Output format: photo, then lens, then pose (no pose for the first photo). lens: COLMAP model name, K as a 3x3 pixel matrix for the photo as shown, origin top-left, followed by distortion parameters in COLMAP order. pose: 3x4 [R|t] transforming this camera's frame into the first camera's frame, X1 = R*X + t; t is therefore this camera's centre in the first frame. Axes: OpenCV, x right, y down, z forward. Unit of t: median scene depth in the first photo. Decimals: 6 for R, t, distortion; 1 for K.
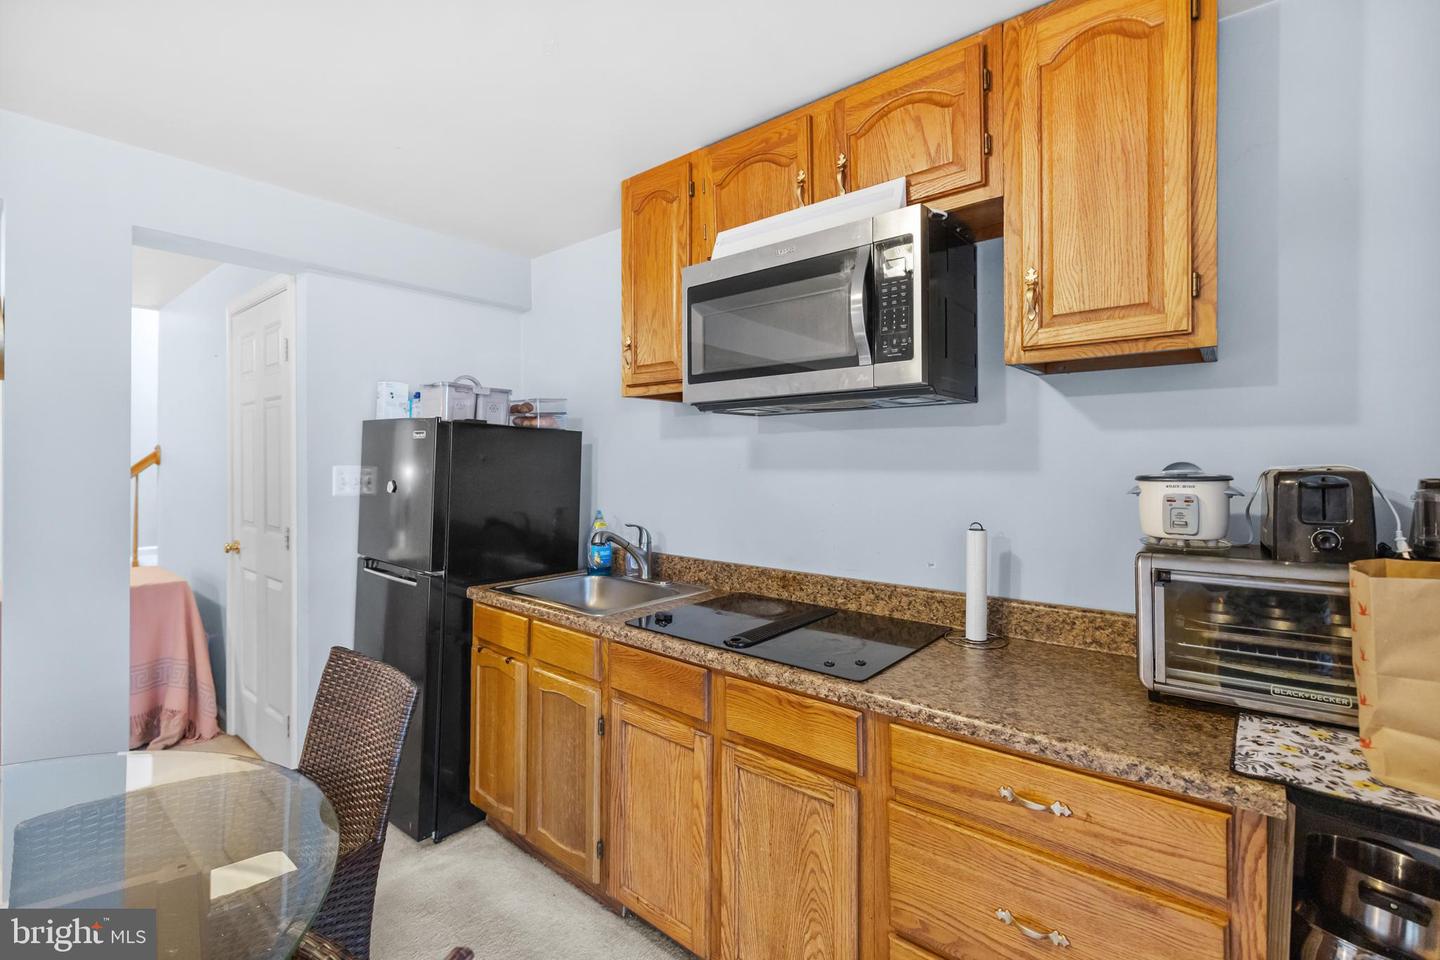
lens RADIAL K [[626.0, 0, 725.3], [0, 626.0, 461.7], [0, 0, 1]] dist [-0.001806, -0.000089]
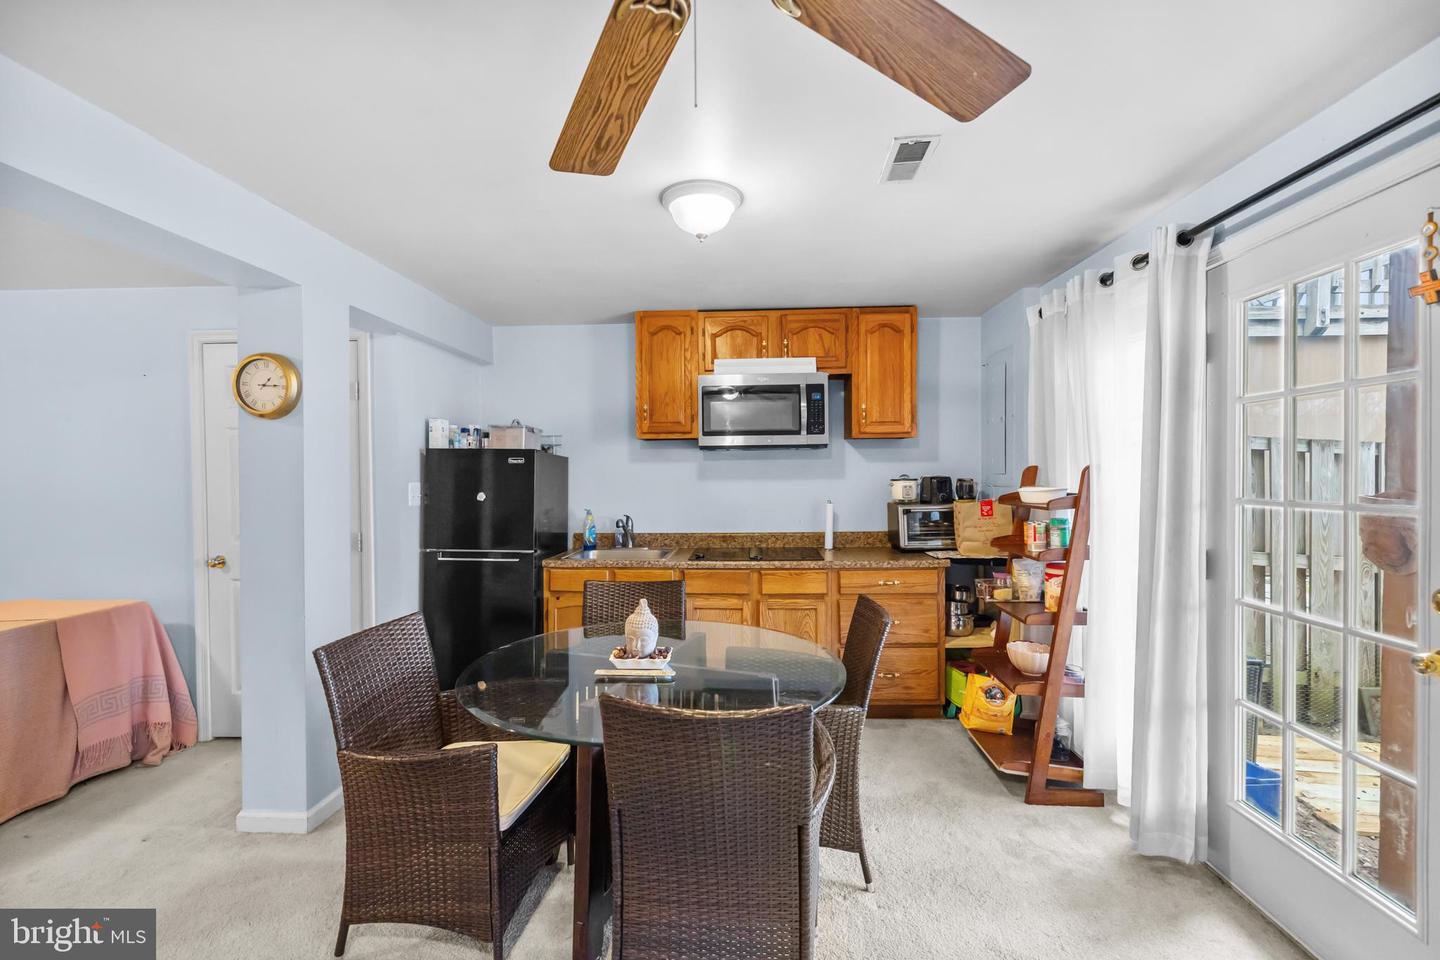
lens RADIAL K [[620.4, 0, 717.0], [0, 620.4, 477.1], [0, 0, 1]] dist [0.000200, -0.000057]
pose [[0.807784, -0.012993, 0.589335, -1.382981], [0.009695, 0.999915, 0.008757, -0.016329], [-0.589399, -0.001360, 0.807841, -0.686394]]
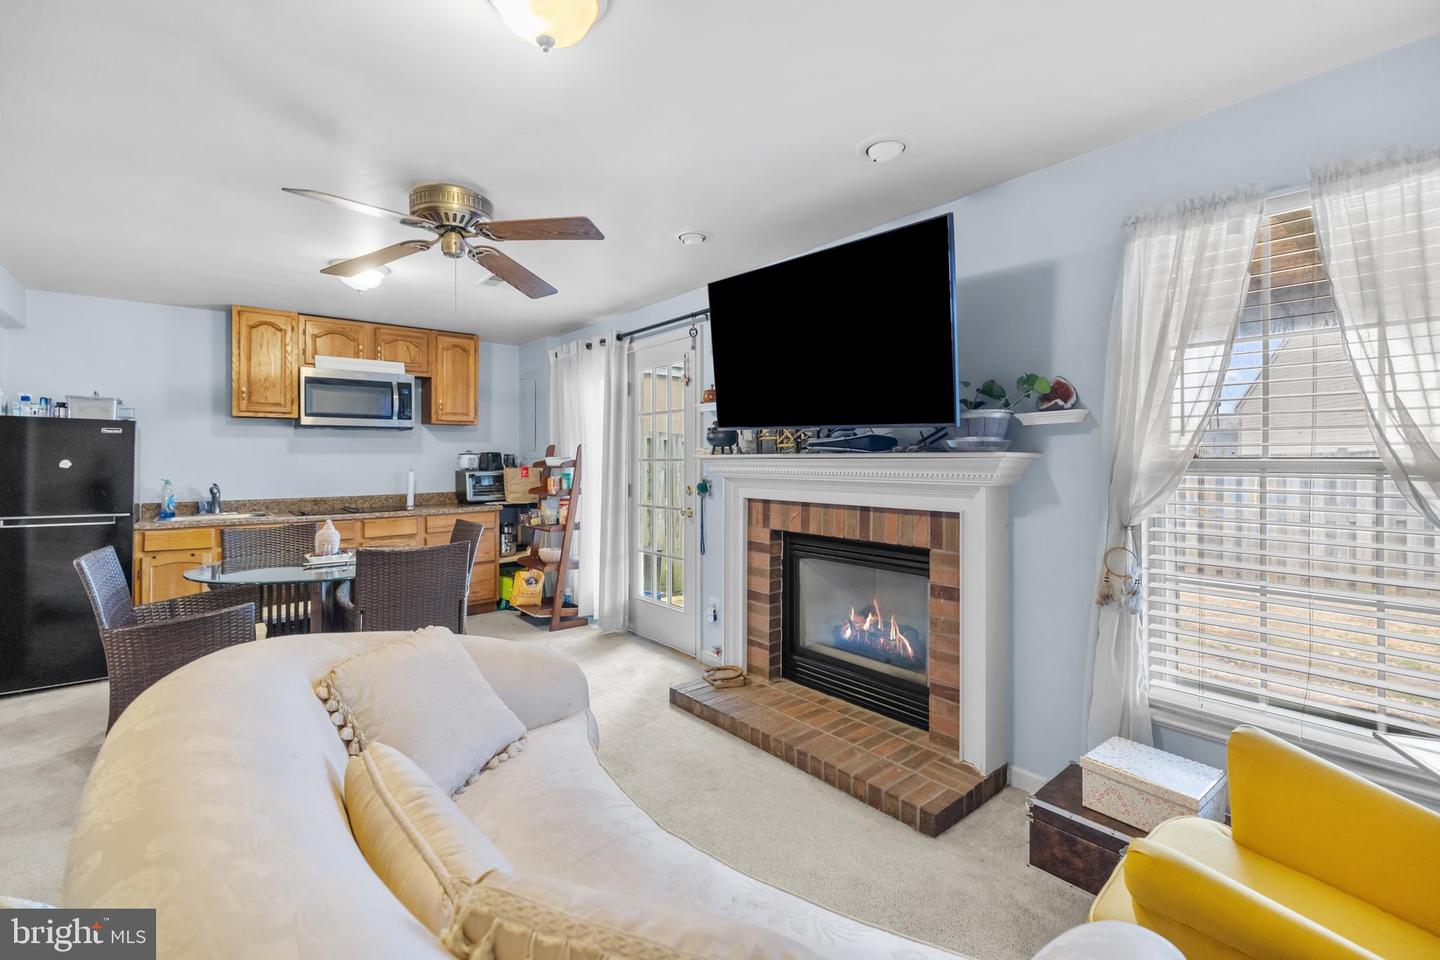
lens RADIAL K [[626.0, 0, 725.3], [0, 626.0, 461.7], [0, 0, 1]] dist [-0.001806, -0.000089]
pose [[0.187147, -0.006191, 0.982312, -2.512966], [0.003424, 0.999978, 0.005650, 0.047451], [-0.982326, 0.002306, 0.187164, -1.215021]]
